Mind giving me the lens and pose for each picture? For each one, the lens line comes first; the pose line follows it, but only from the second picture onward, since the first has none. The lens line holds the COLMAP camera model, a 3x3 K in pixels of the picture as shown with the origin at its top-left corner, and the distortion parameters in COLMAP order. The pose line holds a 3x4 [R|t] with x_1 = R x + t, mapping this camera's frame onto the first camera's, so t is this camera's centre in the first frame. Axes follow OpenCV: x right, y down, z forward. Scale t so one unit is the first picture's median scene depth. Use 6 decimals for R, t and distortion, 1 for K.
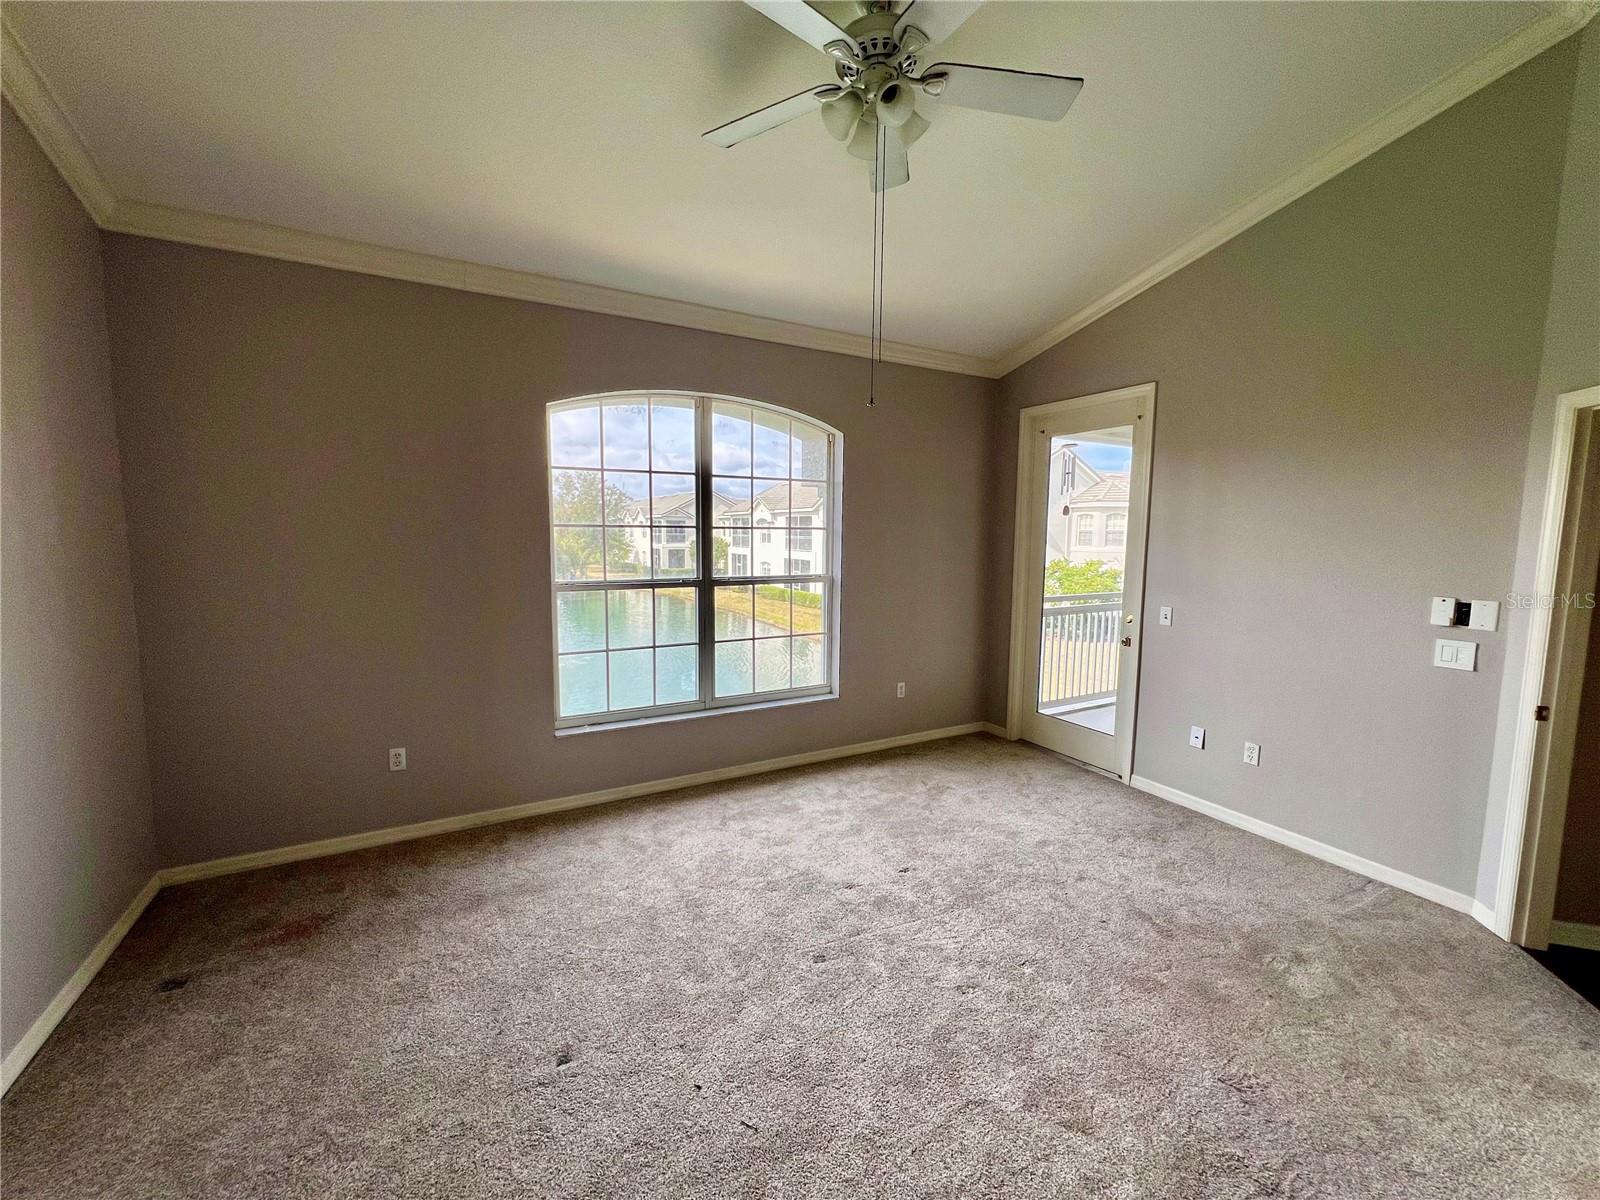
lens RADIAL K [[646.9, 0, 795.9], [0, 646.9, 596.5], [0, 0, 1]] dist [0.001983, 0.000151]
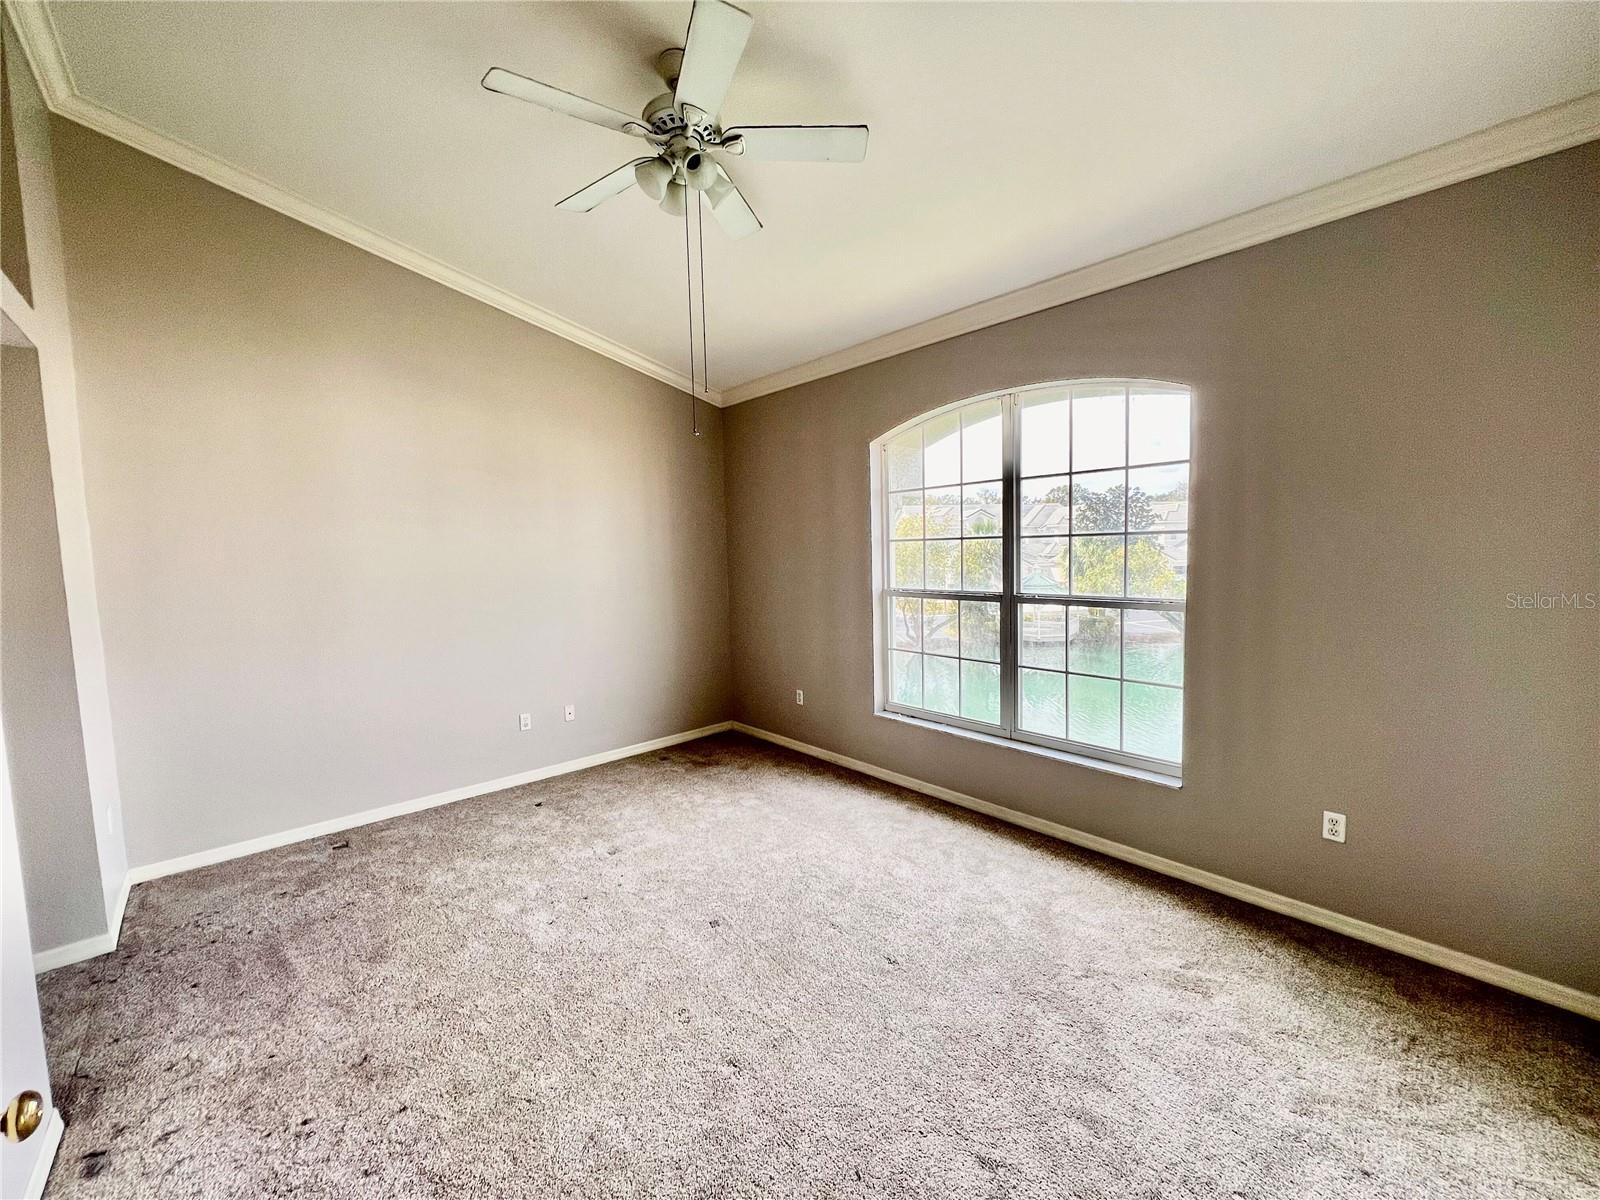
lens RADIAL K [[646.9, 0, 795.9], [0, 646.9, 596.5], [0, 0, 1]] dist [0.001983, 0.000151]
pose [[0.211820, 0.061959, -0.975343, 0.714245], [-0.070736, 0.996343, 0.047931, -0.048710], [0.974745, 0.058839, 0.215428, 0.540551]]
